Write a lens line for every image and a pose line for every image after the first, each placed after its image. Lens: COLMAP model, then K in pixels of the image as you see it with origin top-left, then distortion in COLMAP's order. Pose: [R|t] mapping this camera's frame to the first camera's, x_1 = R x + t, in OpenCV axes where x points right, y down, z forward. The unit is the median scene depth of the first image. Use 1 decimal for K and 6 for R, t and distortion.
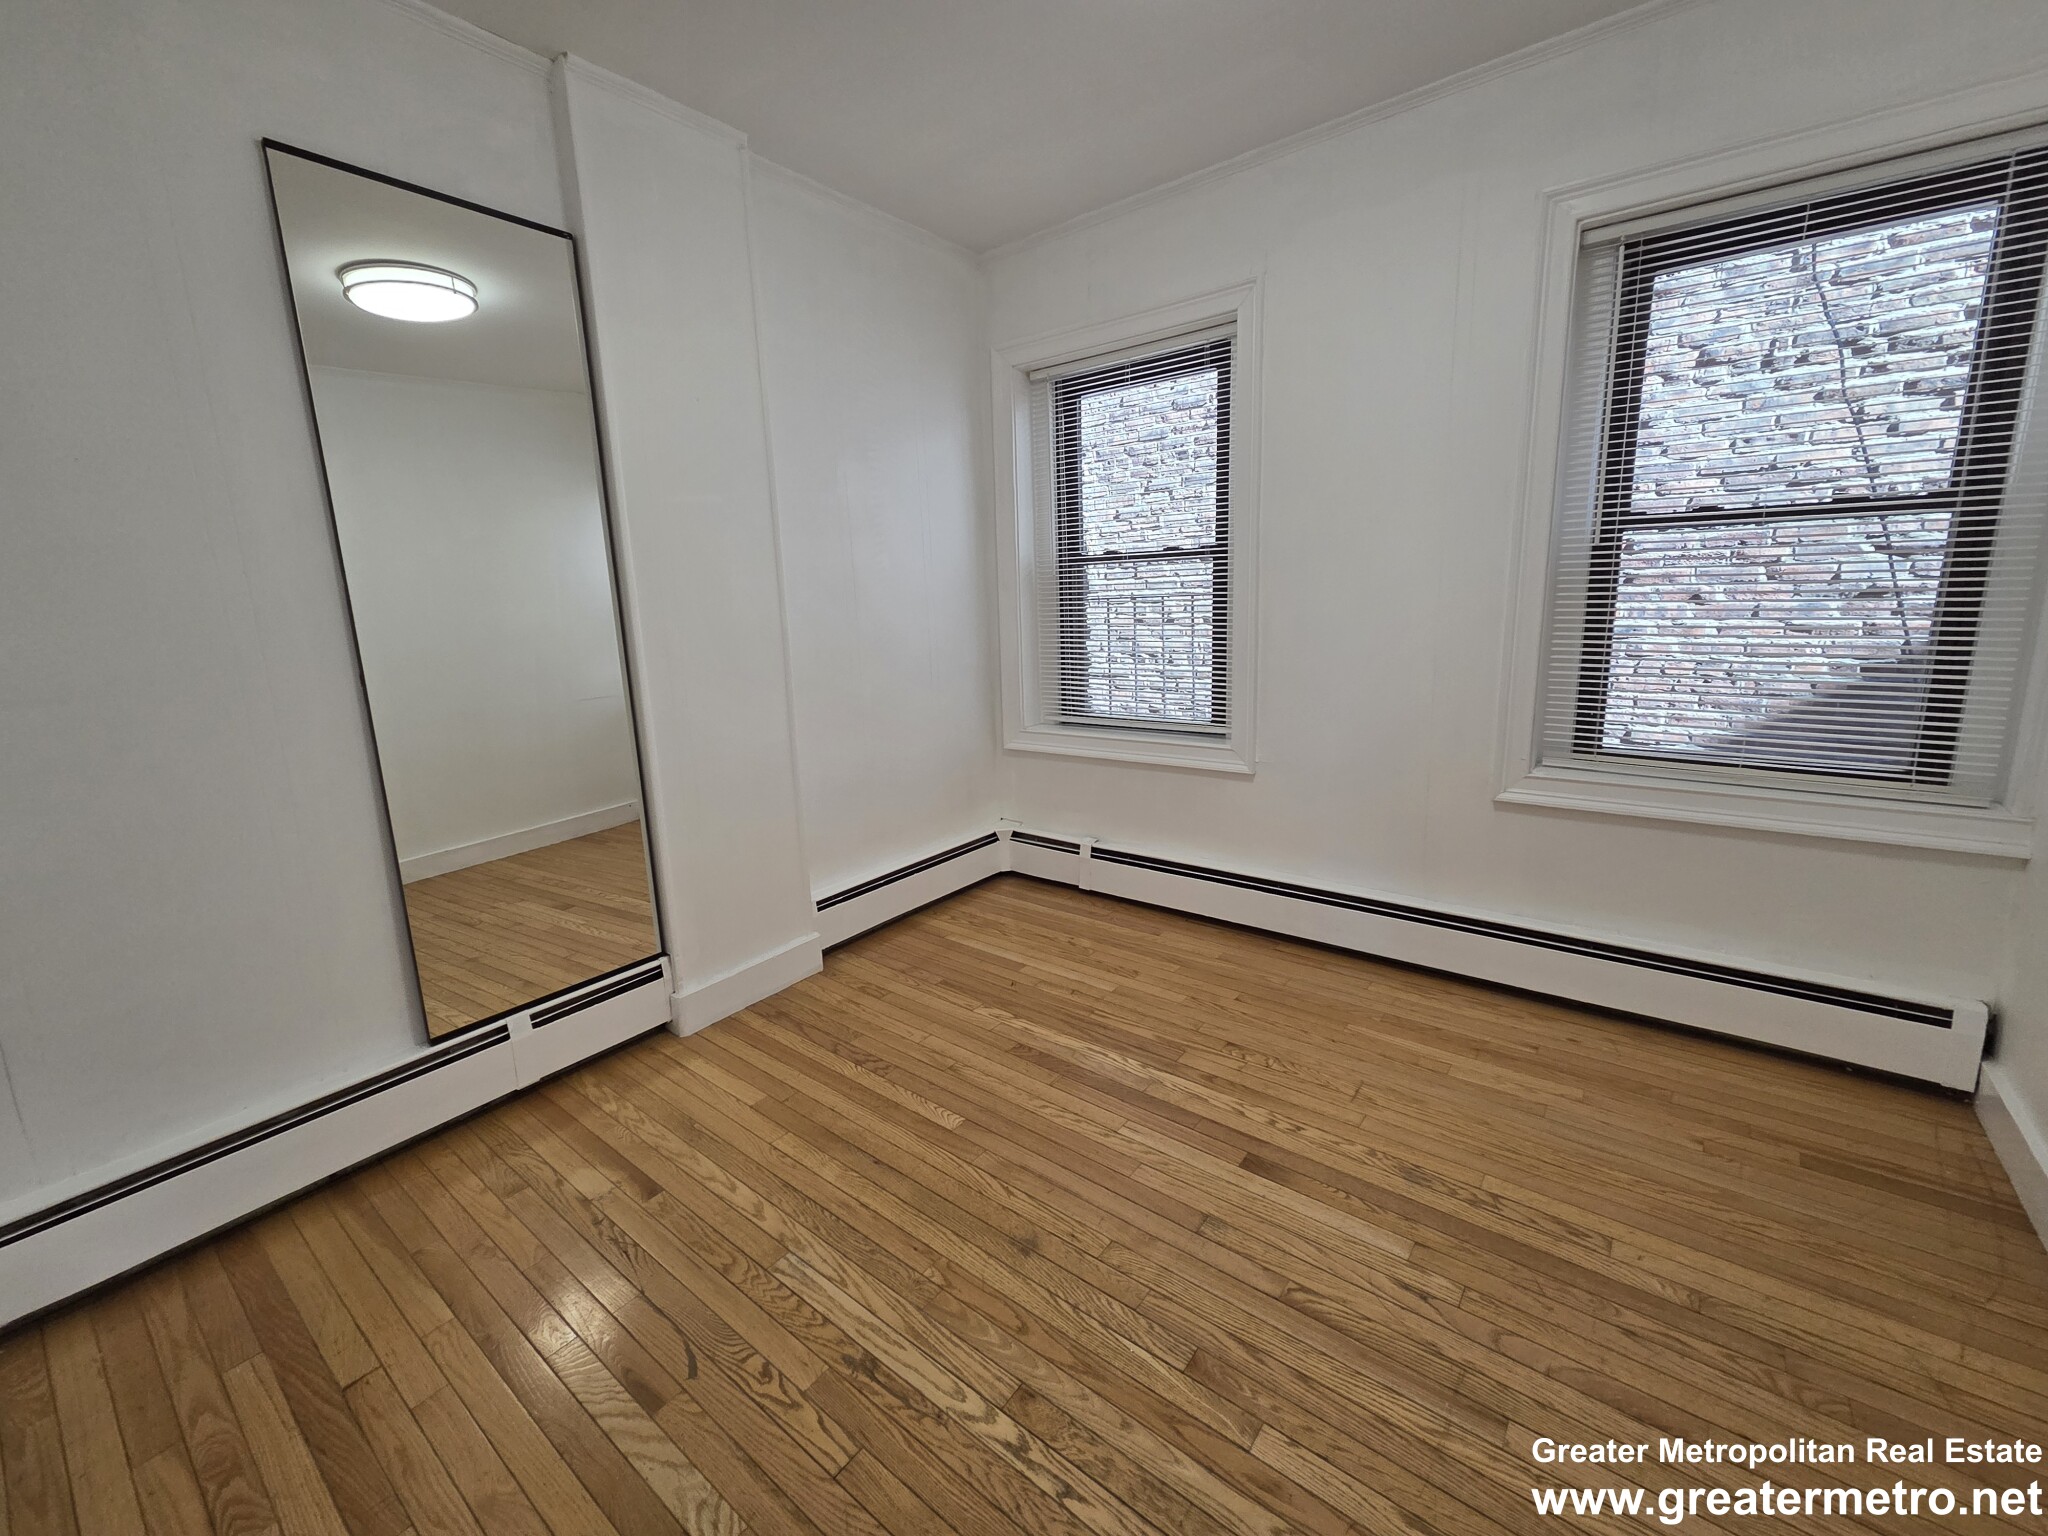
lens RADIAL K [[838.8, 0, 1018.6], [0, 838.8, 764.0], [0, 0, 1]] dist [0.007522, -0.001914]
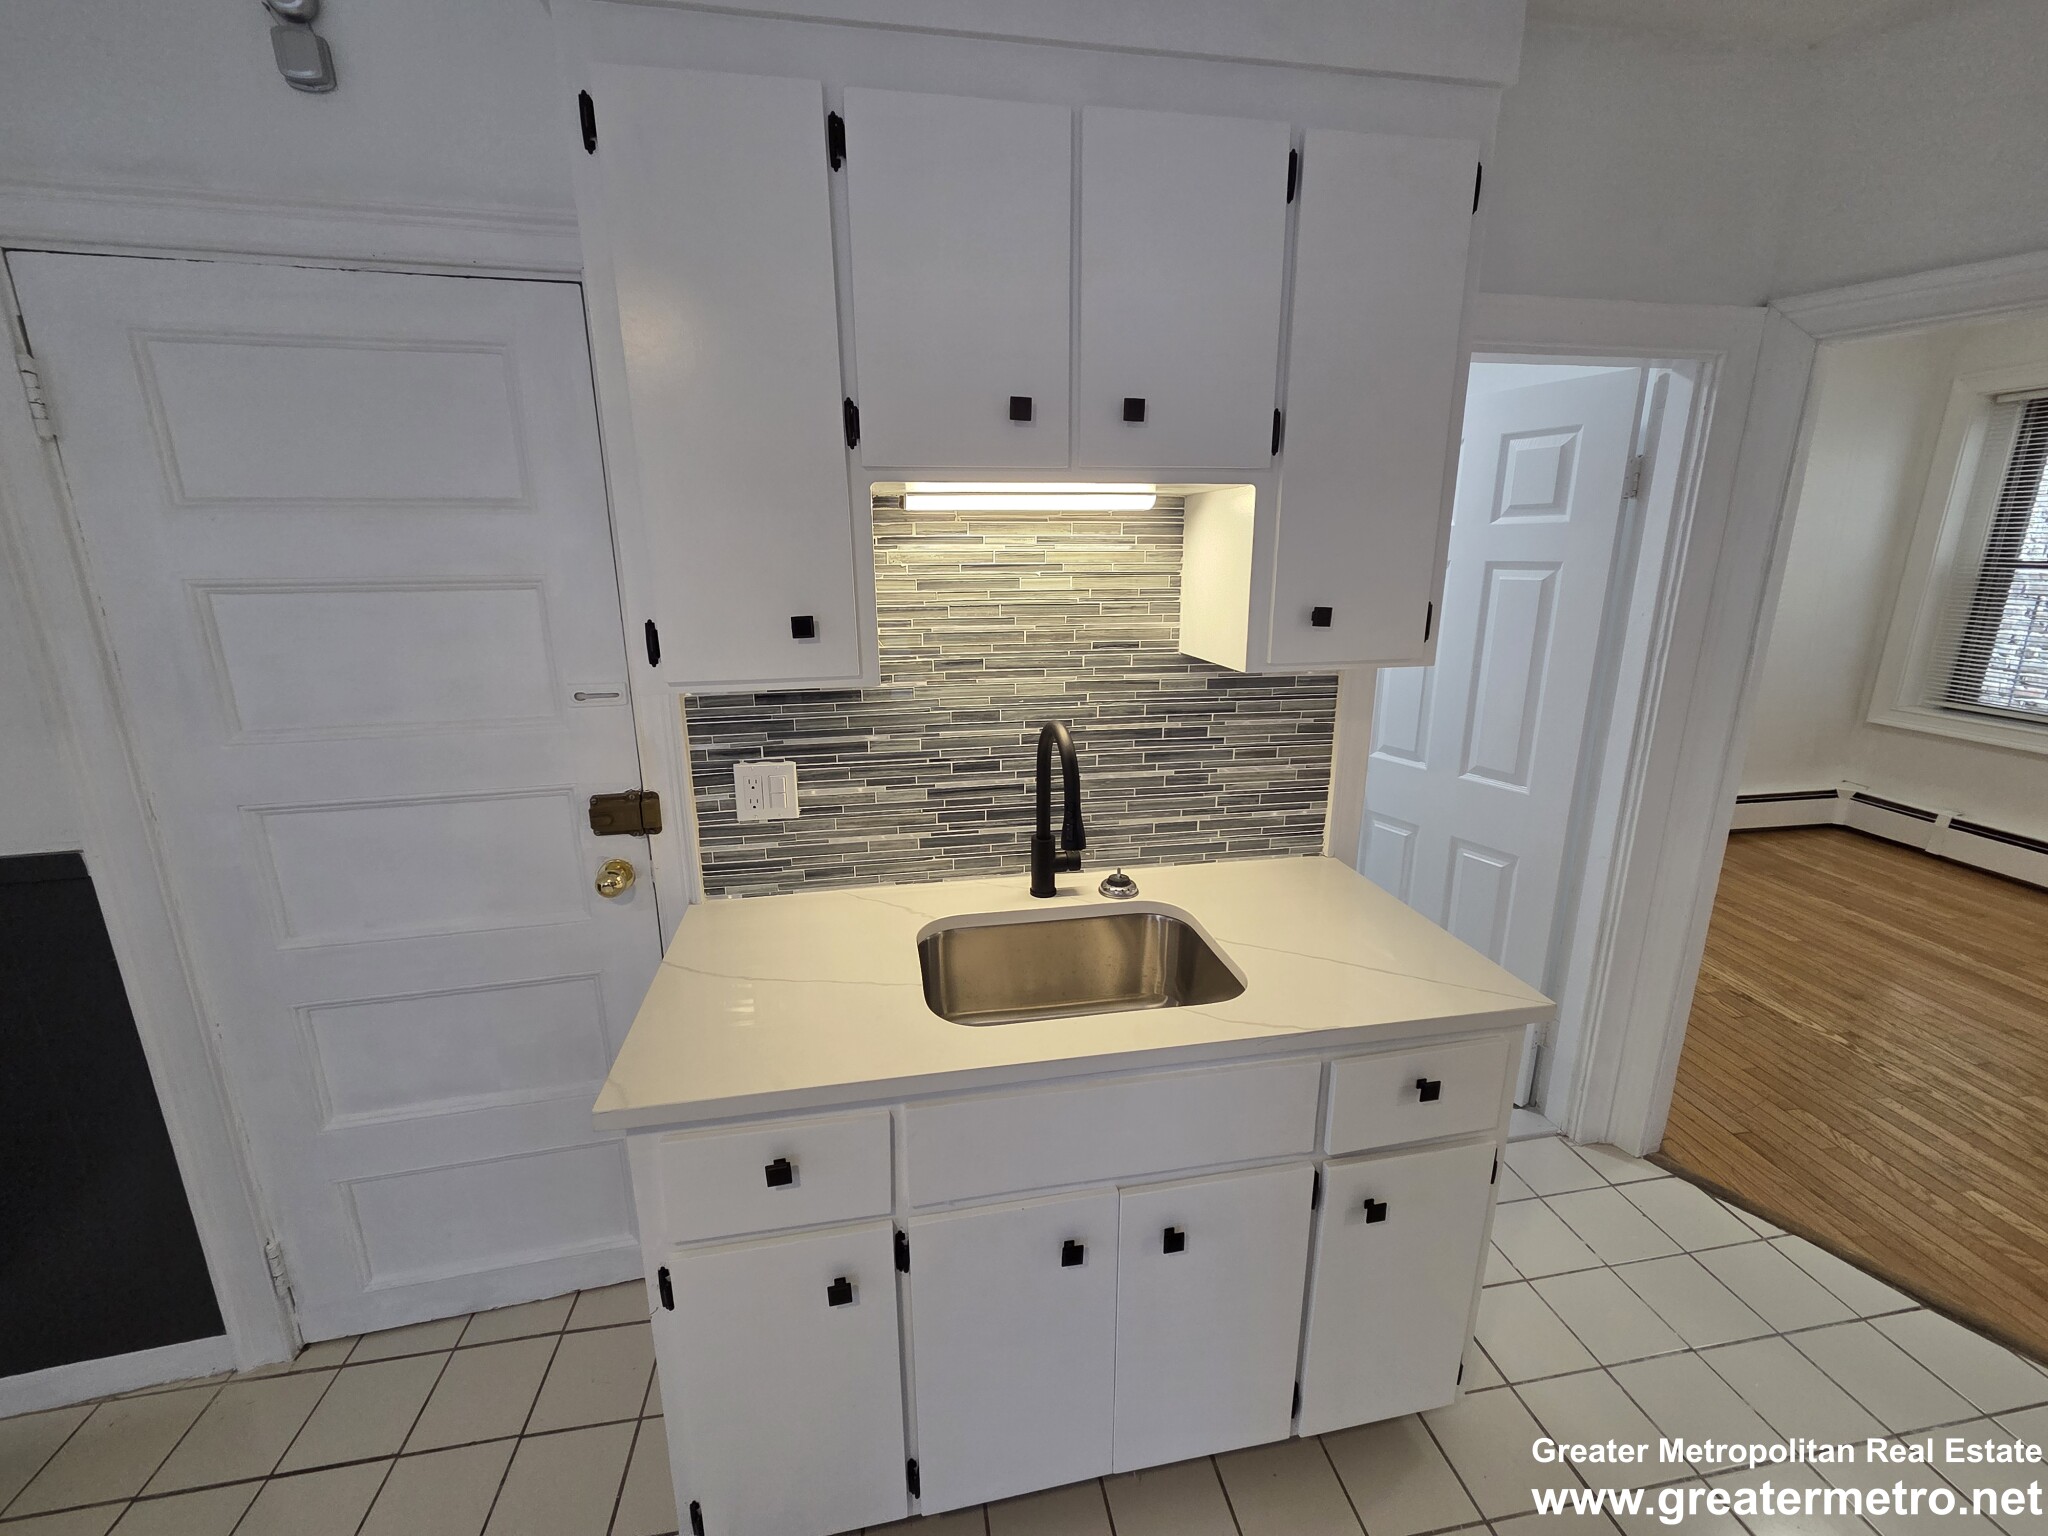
lens RADIAL K [[838.8, 0, 1020.8], [0, 838.8, 753.6], [0, 0, 1]] dist [0.007522, -0.001914]
pose [[0.726047, 0.202849, -0.657045, -0.170279], [-0.156587, 0.979168, 0.129267, 0.107492], [0.669579, 0.009030, 0.742686, -1.242413]]
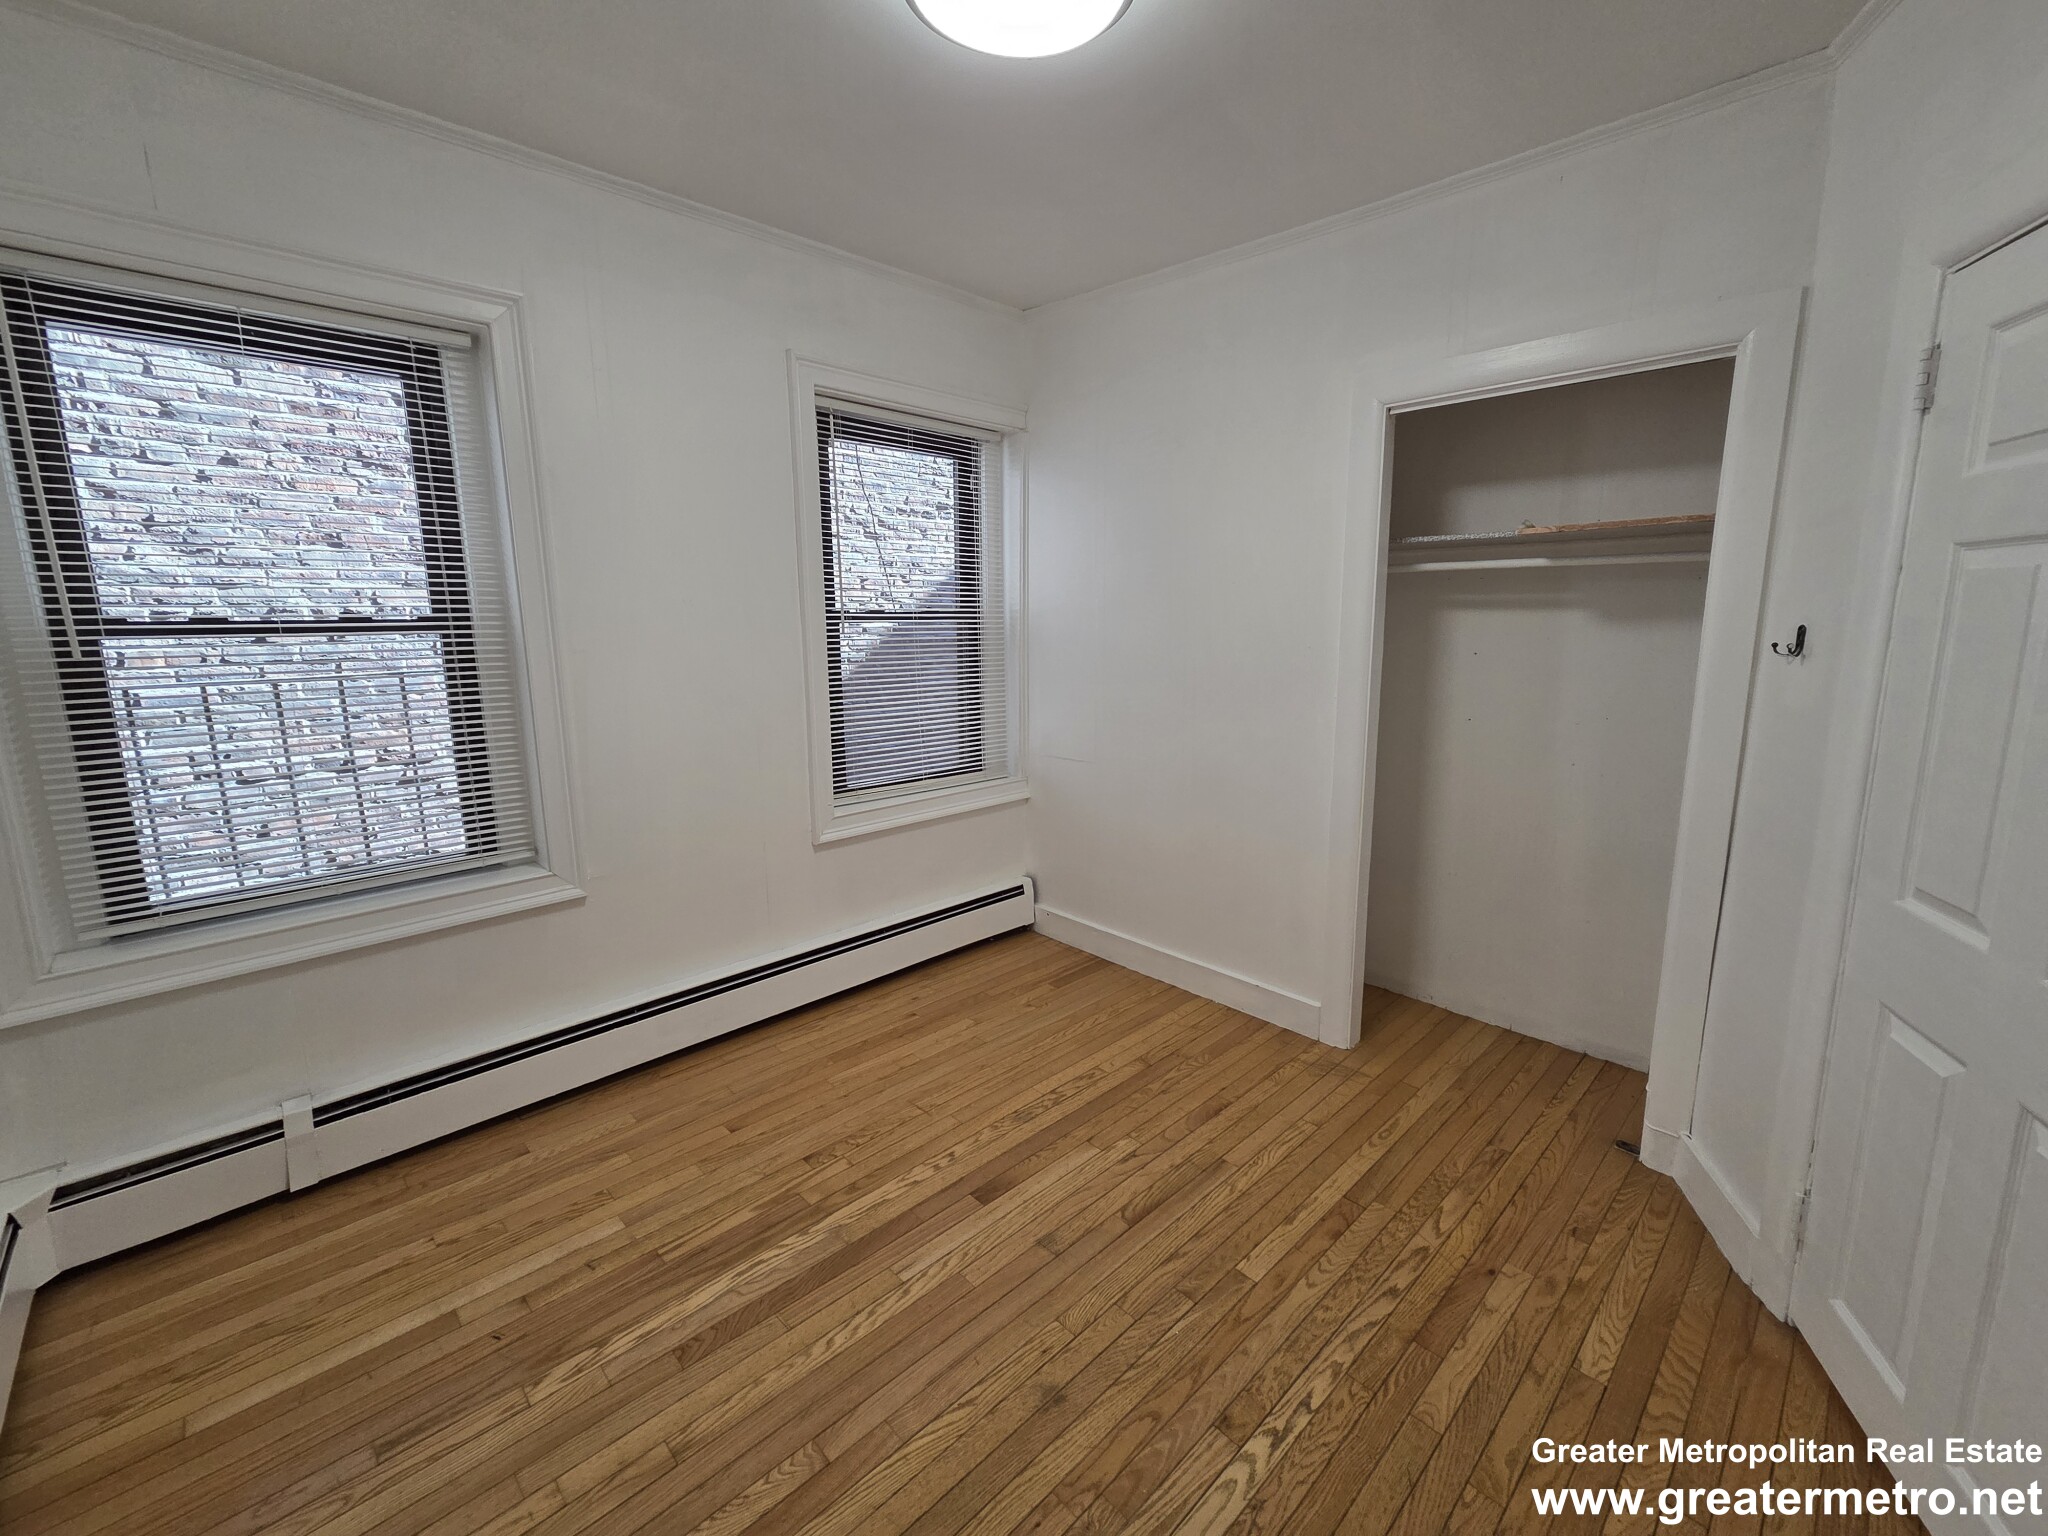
lens RADIAL K [[838.8, 0, 1018.5], [0, 838.8, 762.4], [0, 0, 1]] dist [0.007522, -0.001914]
pose [[0.139557, -0.140831, 0.980148, -0.682275], [0.205114, 0.972478, 0.110525, -0.179632], [-0.968738, 0.185617, 0.164602, 0.644001]]
